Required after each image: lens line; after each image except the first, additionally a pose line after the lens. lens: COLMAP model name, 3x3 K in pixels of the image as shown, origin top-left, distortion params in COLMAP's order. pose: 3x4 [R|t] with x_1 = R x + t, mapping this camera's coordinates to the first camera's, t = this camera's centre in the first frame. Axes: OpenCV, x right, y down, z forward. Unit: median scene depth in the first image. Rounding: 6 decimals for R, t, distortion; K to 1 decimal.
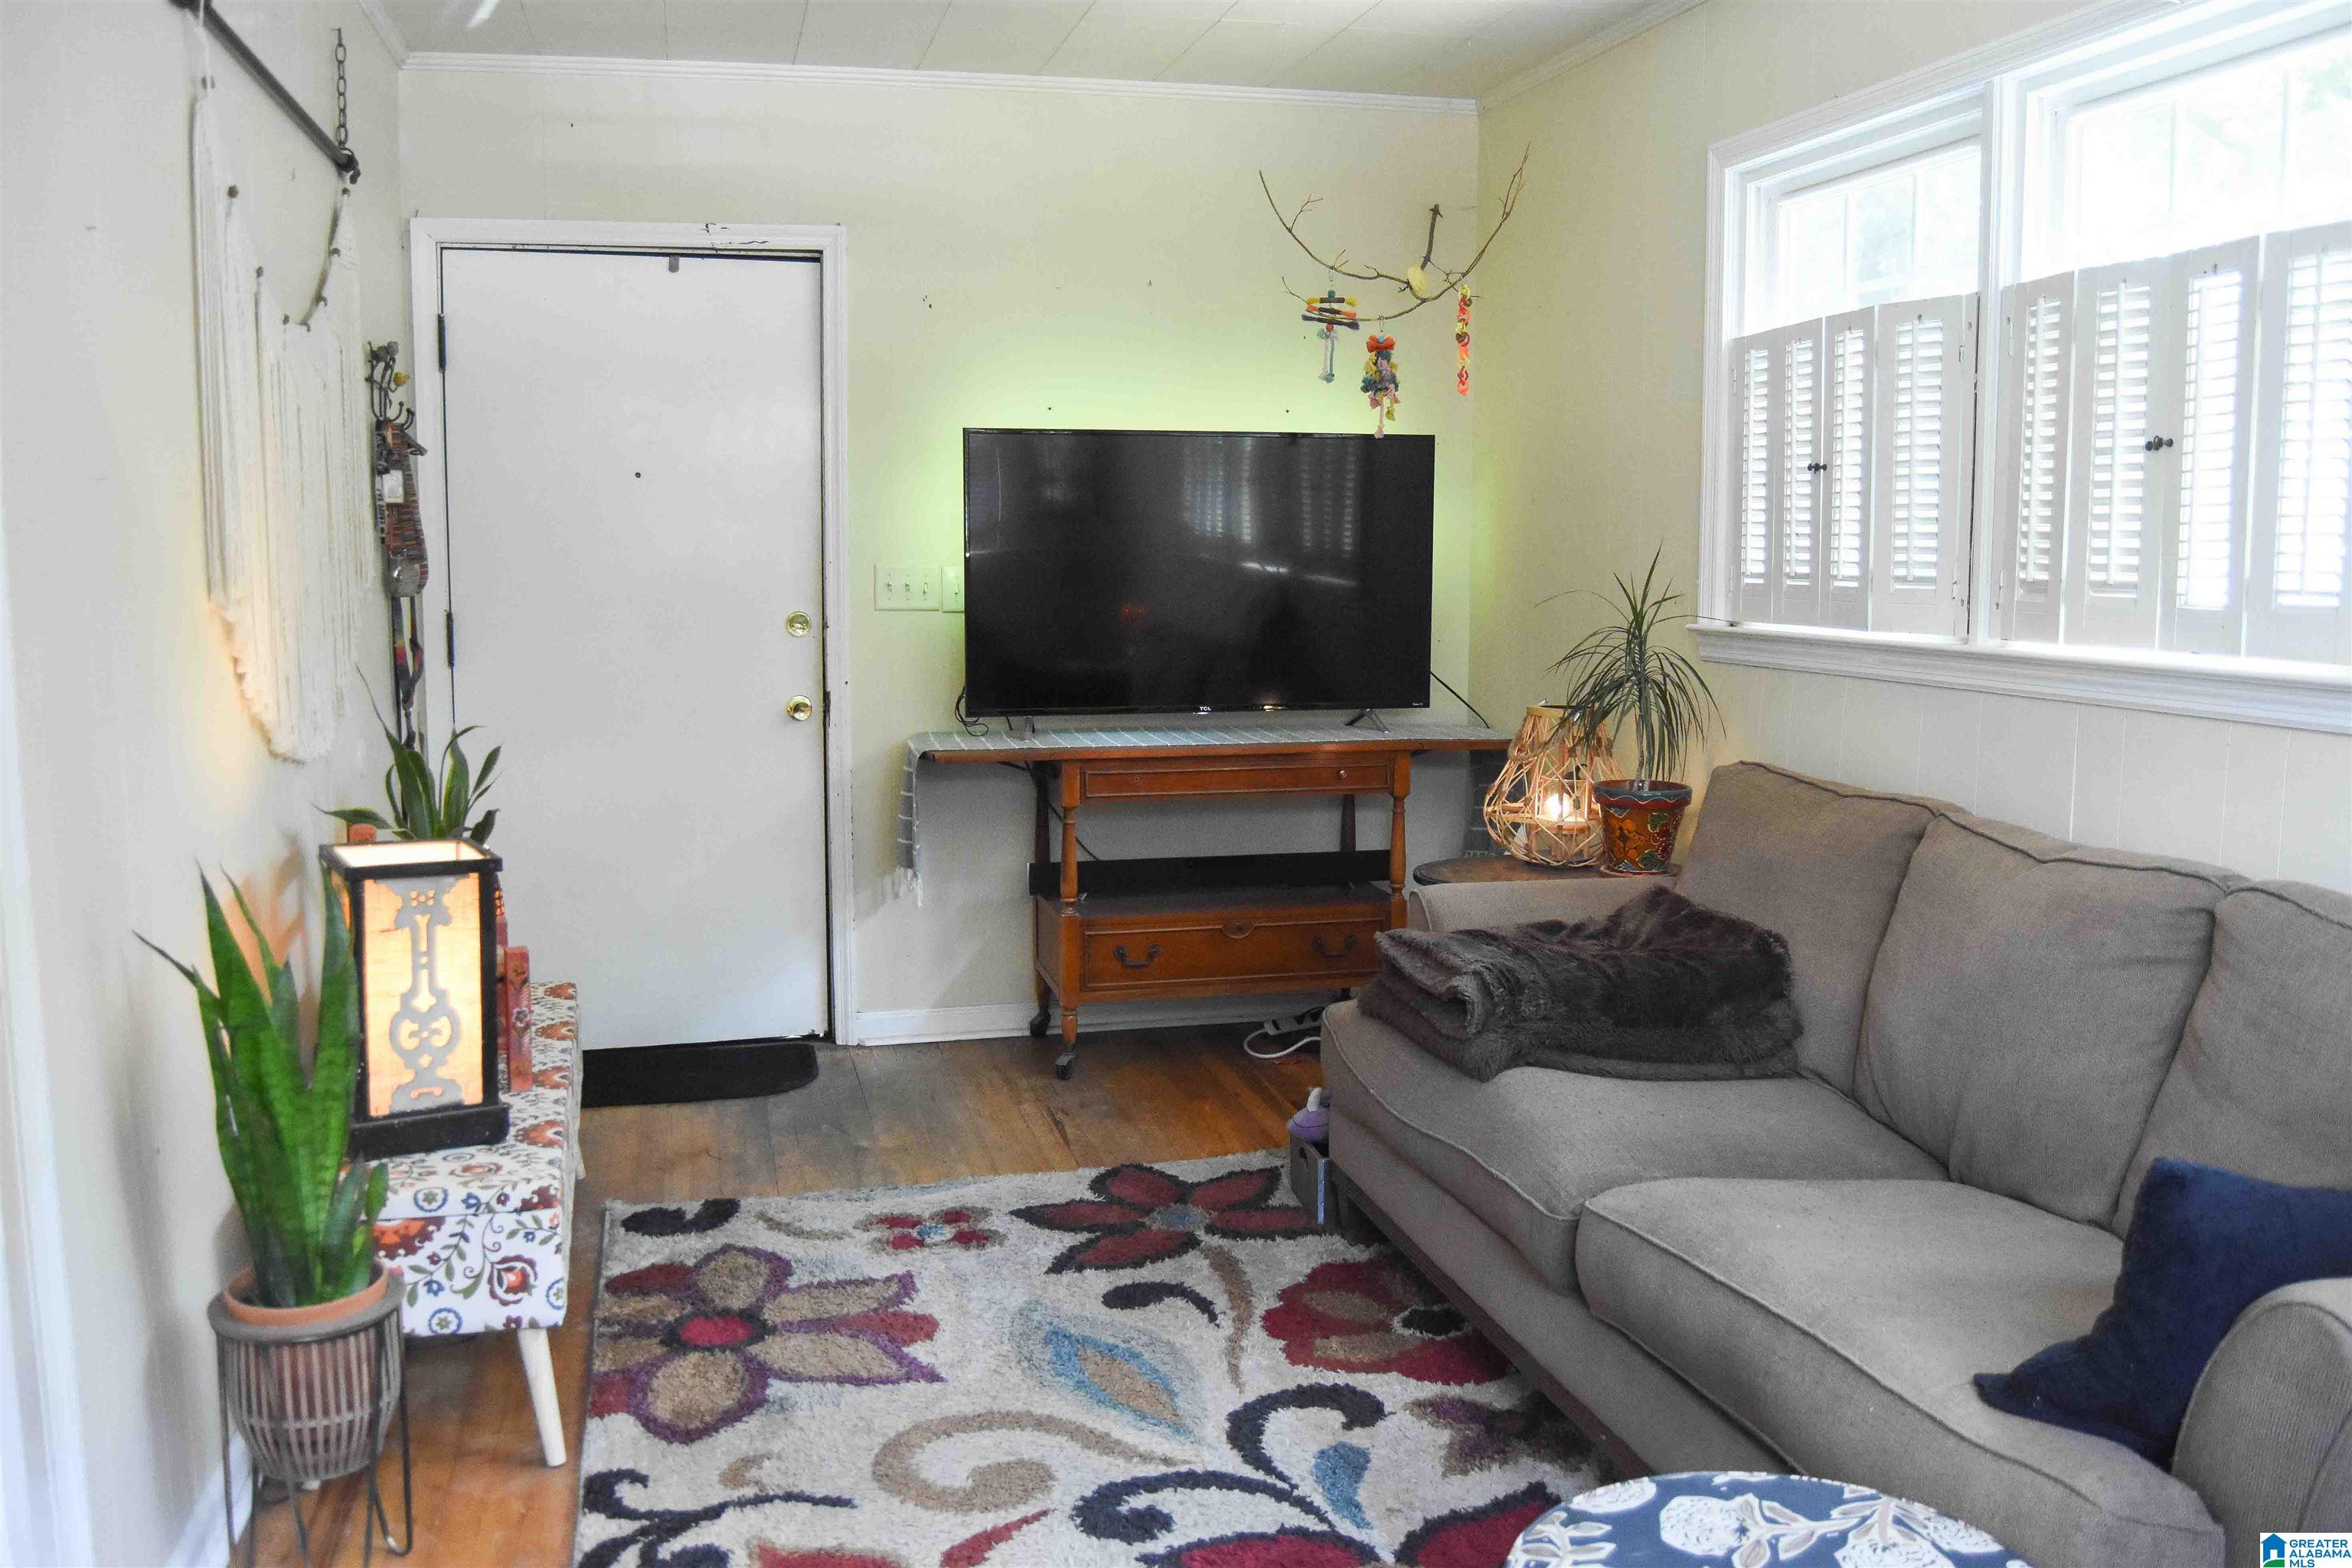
lens RADIAL K [[1883.3, 0, 1164.8], [0, 1883.3, 788.0], [0, 0, 1]] dist [-0.093382, 0.040694]
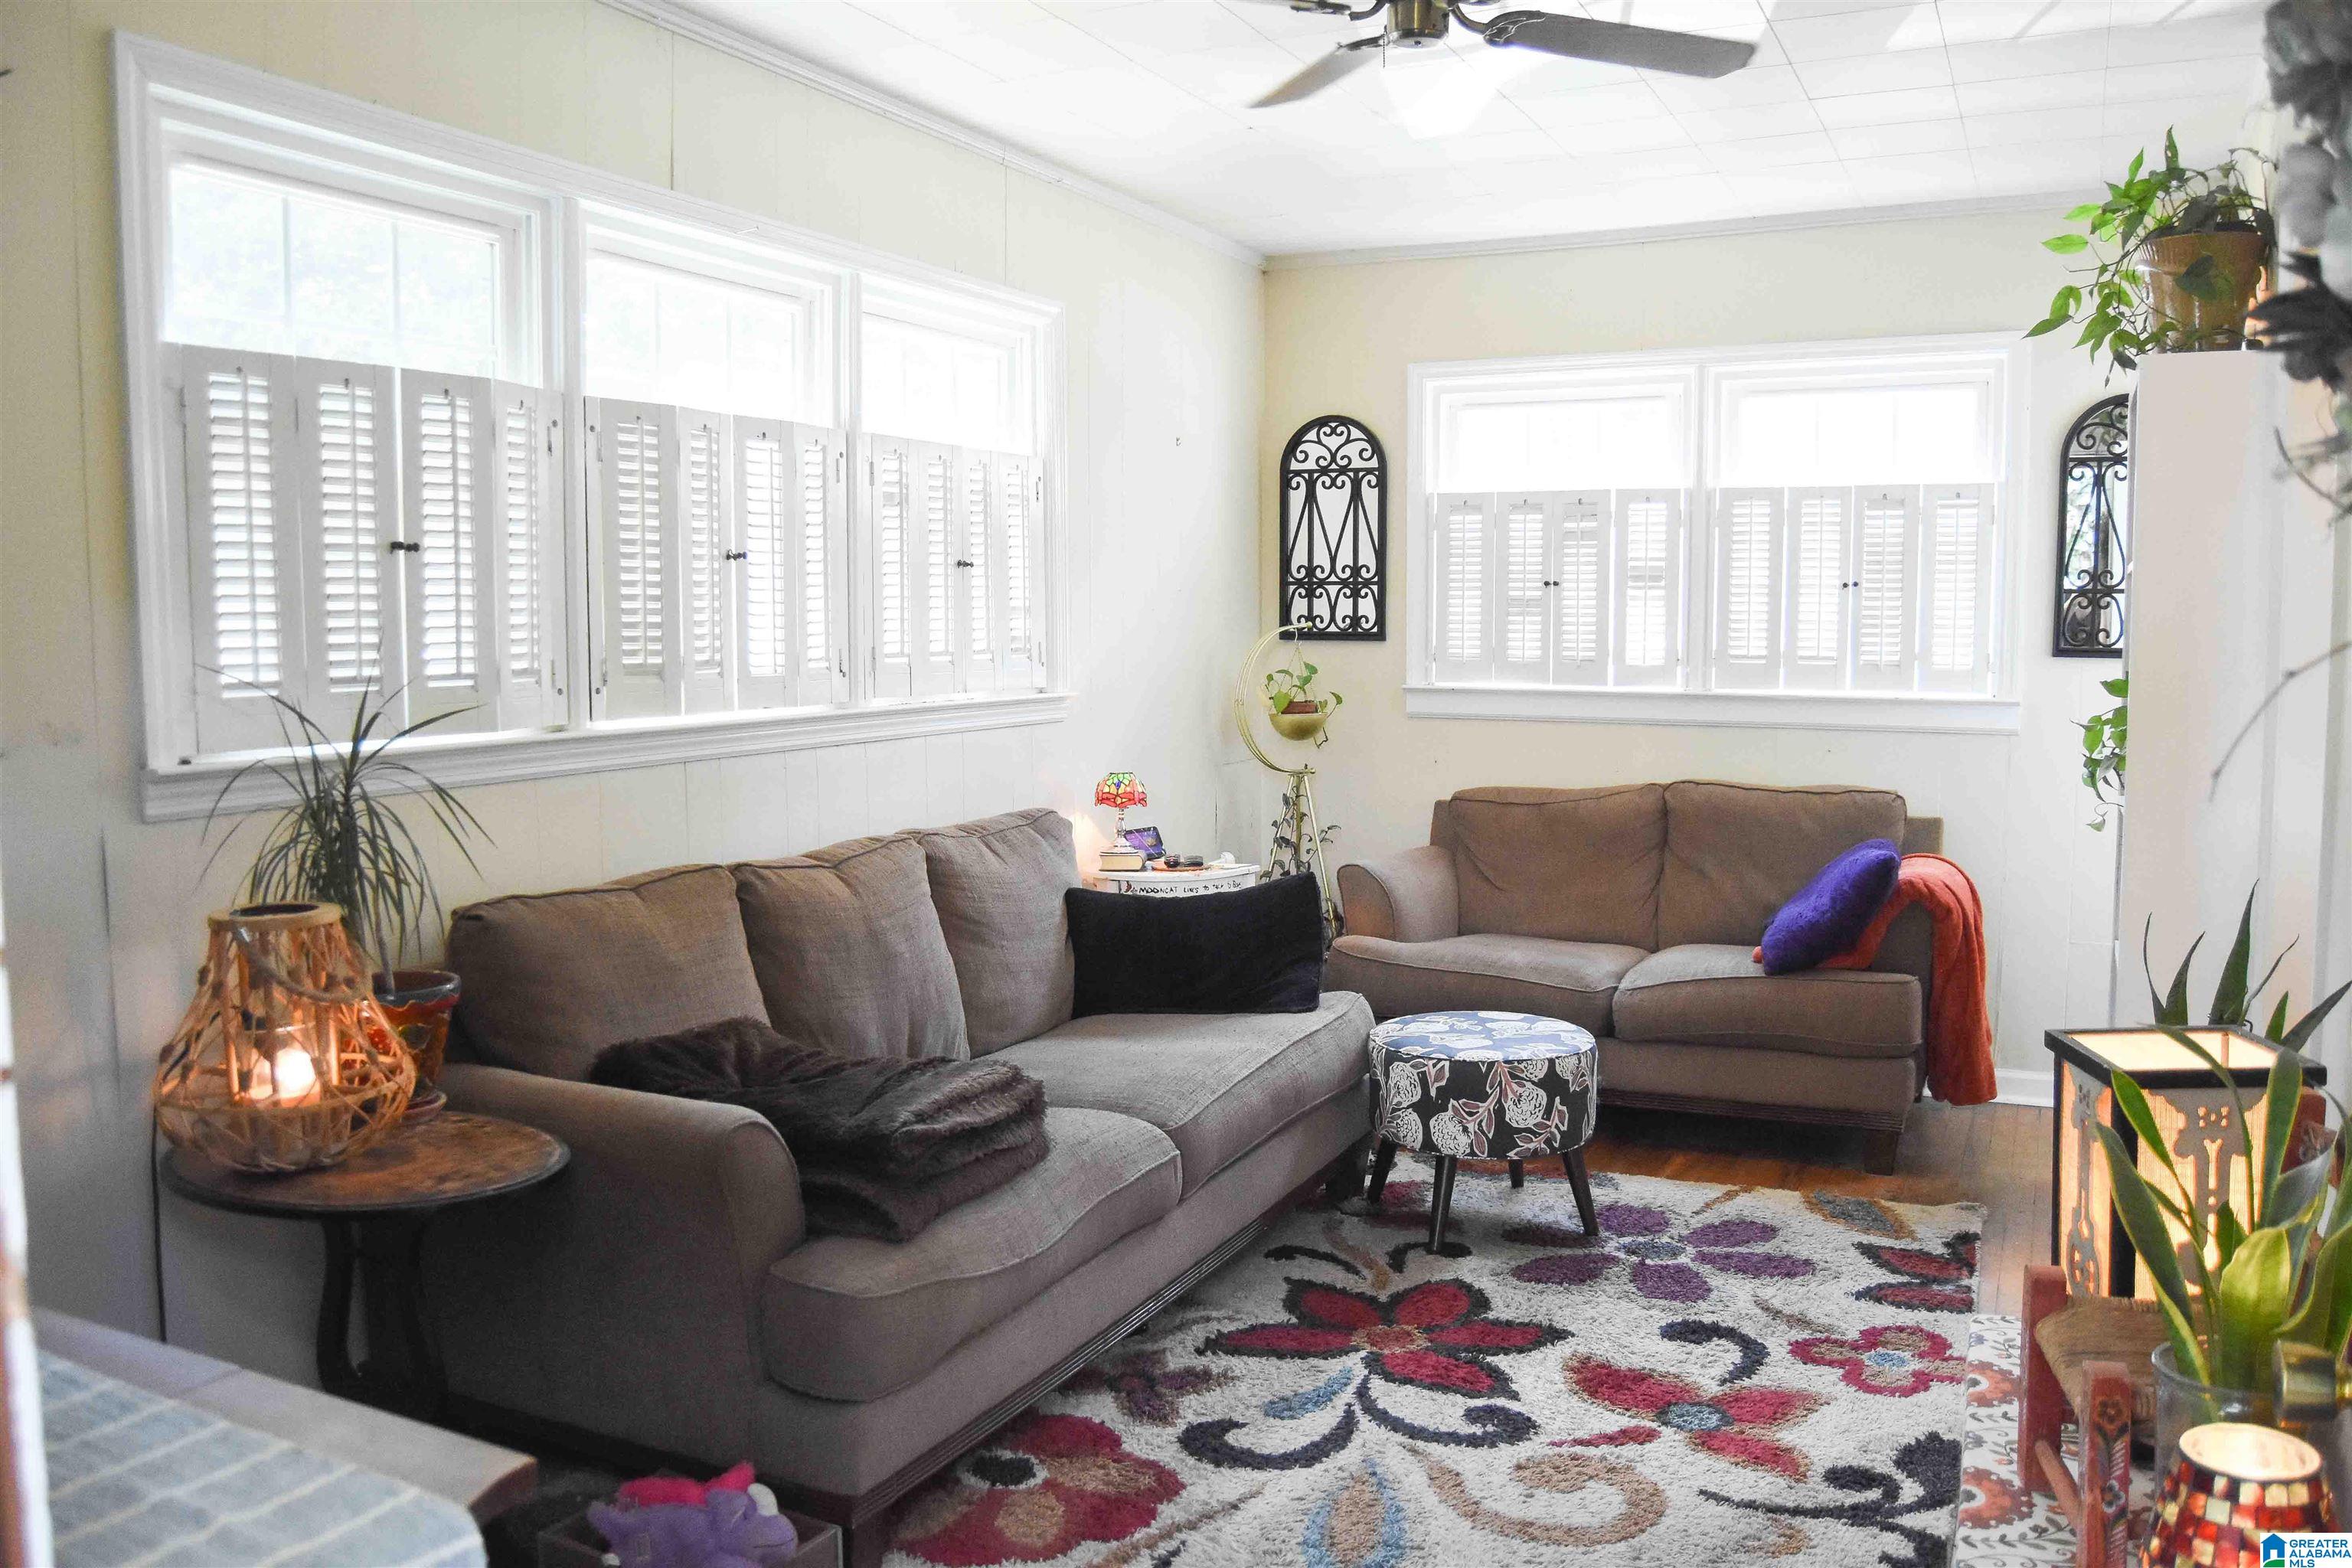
lens RADIAL K [[1883.3, 0, 1164.8], [0, 1883.3, 788.0], [0, 0, 1]] dist [-0.093382, 0.040694]
pose [[-0.761253, -0.052106, 0.646358, -0.558706], [0.091435, 0.978182, 0.186544, -0.236561], [-0.641977, 0.201107, -0.739880, 1.756687]]
